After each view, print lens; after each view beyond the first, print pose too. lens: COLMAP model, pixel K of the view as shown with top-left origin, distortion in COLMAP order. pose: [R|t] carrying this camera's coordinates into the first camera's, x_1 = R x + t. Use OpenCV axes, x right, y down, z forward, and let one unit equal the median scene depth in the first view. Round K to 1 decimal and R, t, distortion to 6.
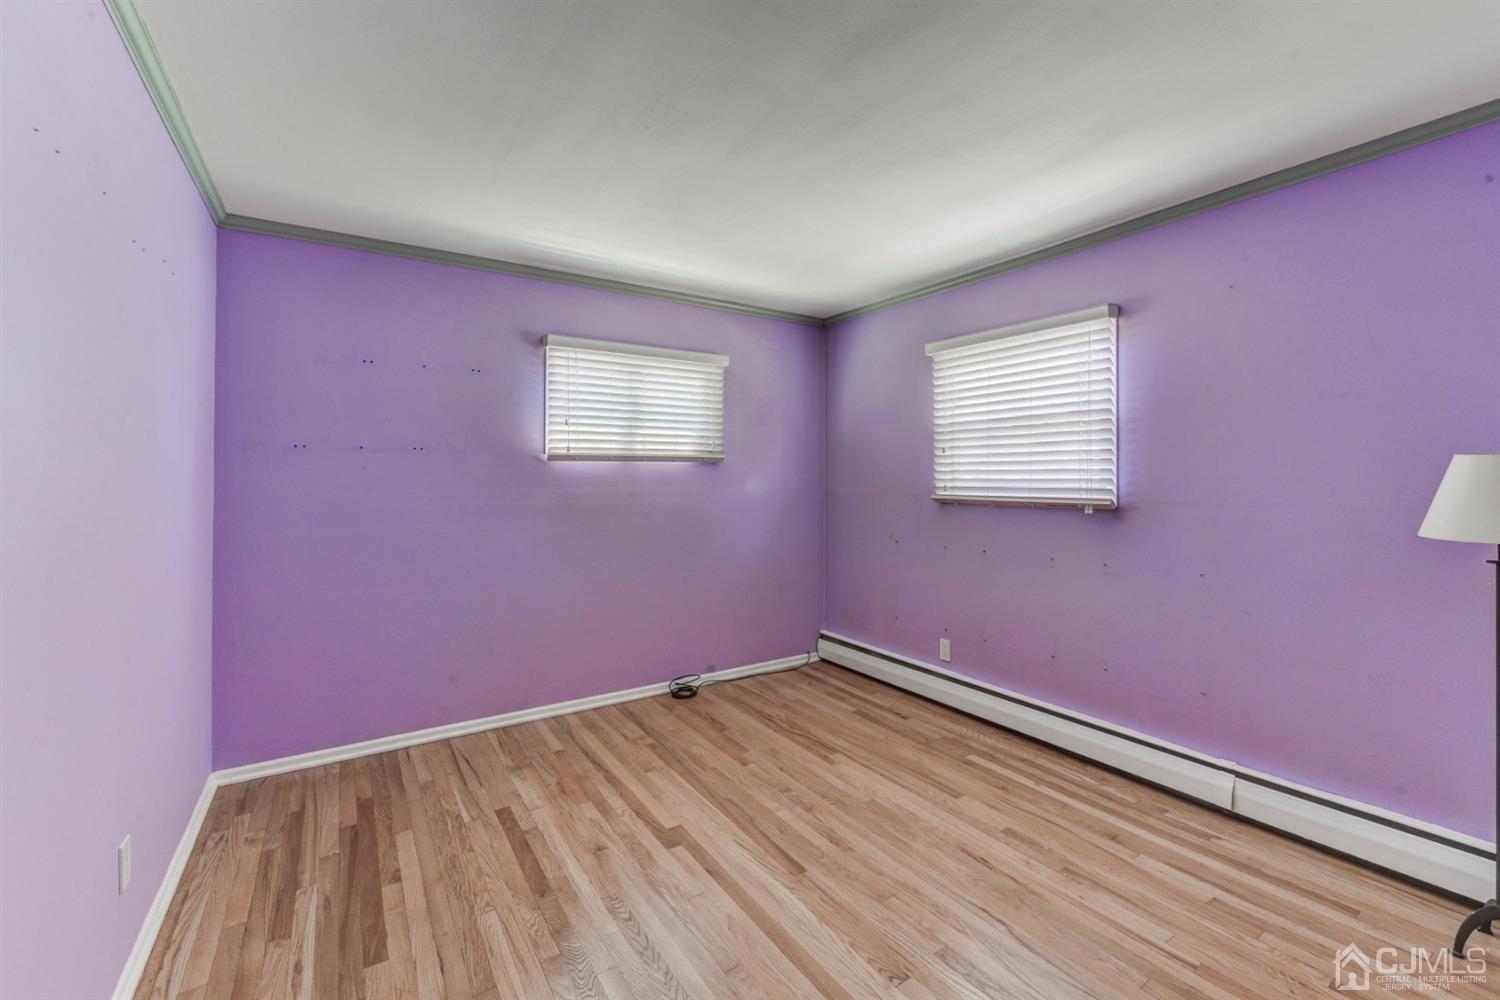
lens RADIAL K [[620.8, 0, 754.8], [0, 620.8, 488.7], [0, 0, 1]] dist [0.004909, -0.000965]
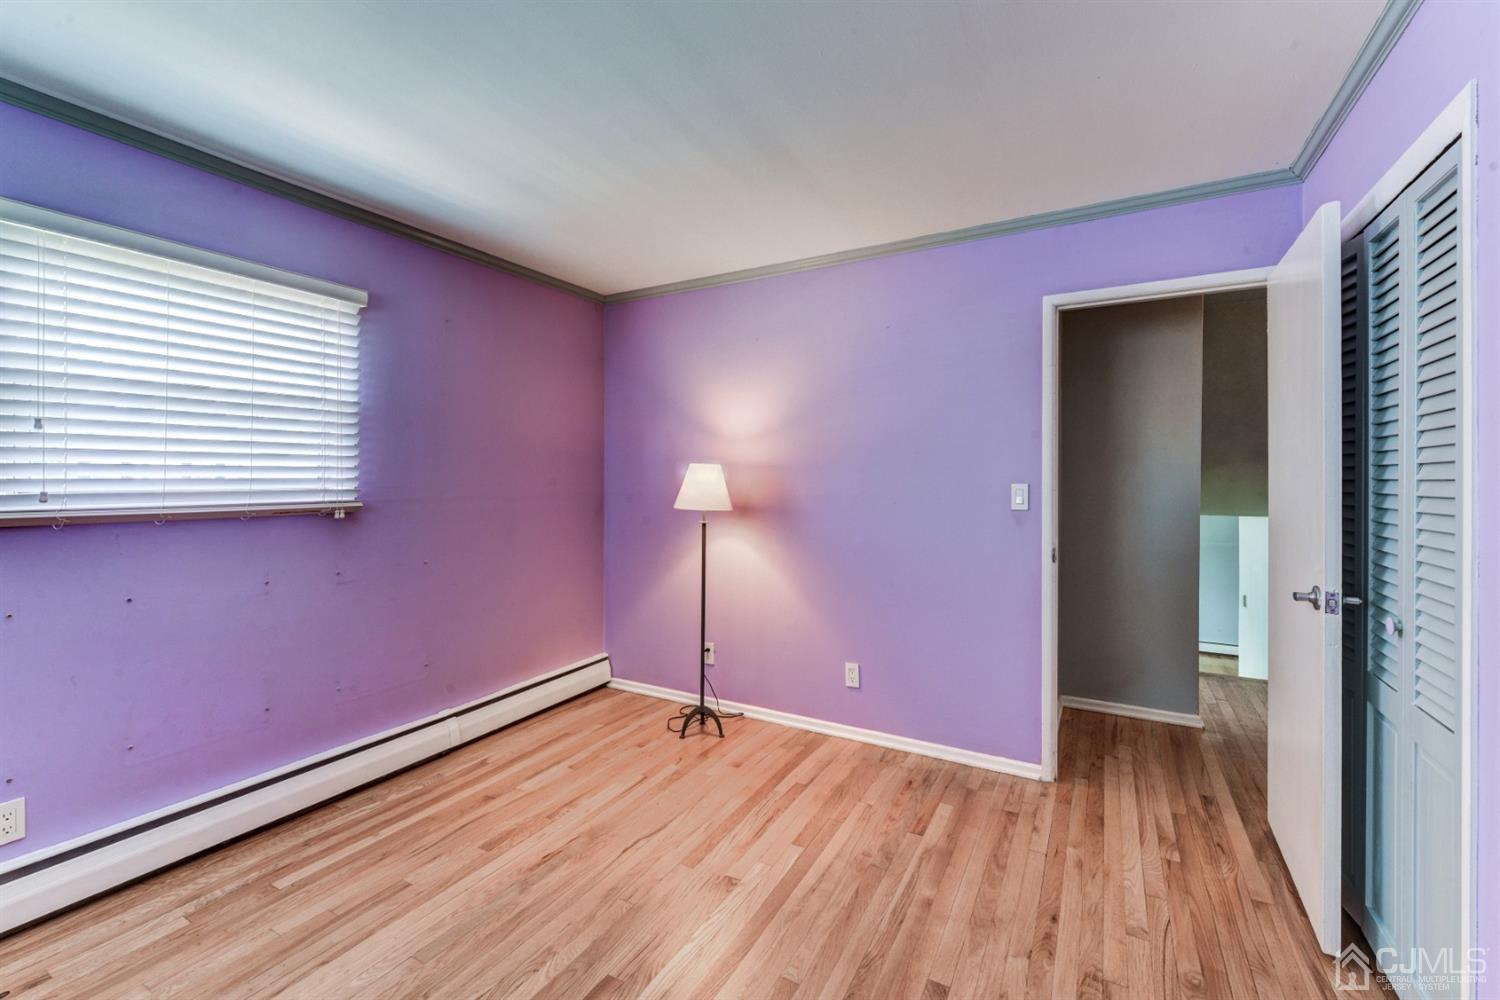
lens RADIAL K [[620.8, 0, 751.3], [0, 620.8, 488.4], [0, 0, 1]] dist [0.004909, -0.000965]
pose [[-0.443822, -0.016127, 0.895970, -0.545821], [0.014861, 0.999568, 0.025354, -0.016658], [-0.895992, 0.024568, -0.443391, 0.919783]]
